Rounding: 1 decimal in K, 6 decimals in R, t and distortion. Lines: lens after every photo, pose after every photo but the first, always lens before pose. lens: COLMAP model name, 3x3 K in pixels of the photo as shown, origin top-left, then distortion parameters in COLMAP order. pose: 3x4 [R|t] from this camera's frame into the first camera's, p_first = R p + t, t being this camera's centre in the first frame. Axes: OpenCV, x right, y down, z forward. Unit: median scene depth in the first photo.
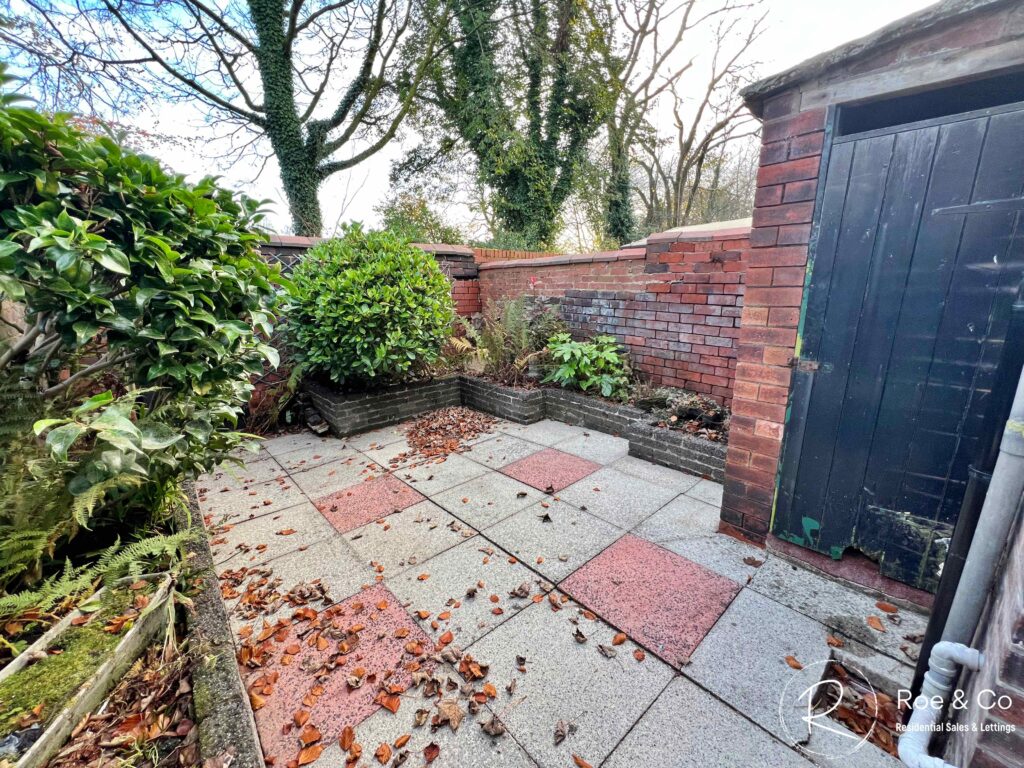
lens RADIAL K [[406.8, 0, 508.5], [0, 406.8, 382.8], [0, 0, 1]] dist [-0.000930, 0.000064]
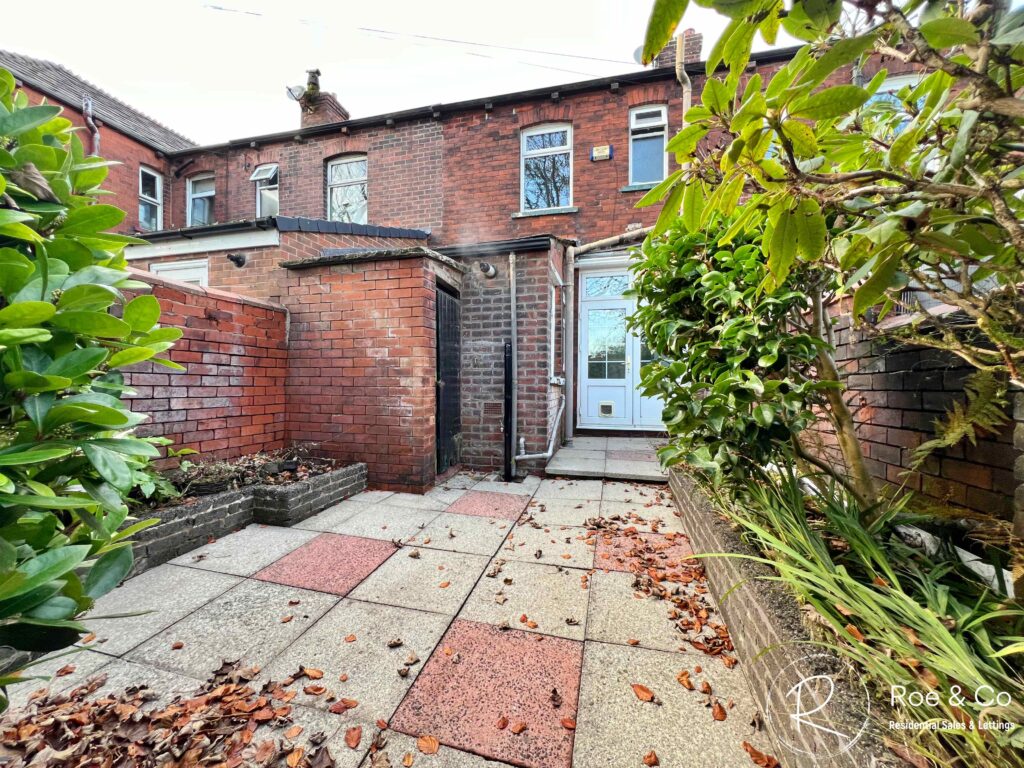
lens RADIAL K [[406.8, 0, 508.5], [0, 406.8, 382.8], [0, 0, 1]] dist [-0.000930, 0.000064]
pose [[-0.560417, 0.001011, 0.828210, -0.683796], [0.200865, 0.970309, 0.134733, -0.144130], [-0.803483, 0.241865, -0.543981, 1.013517]]
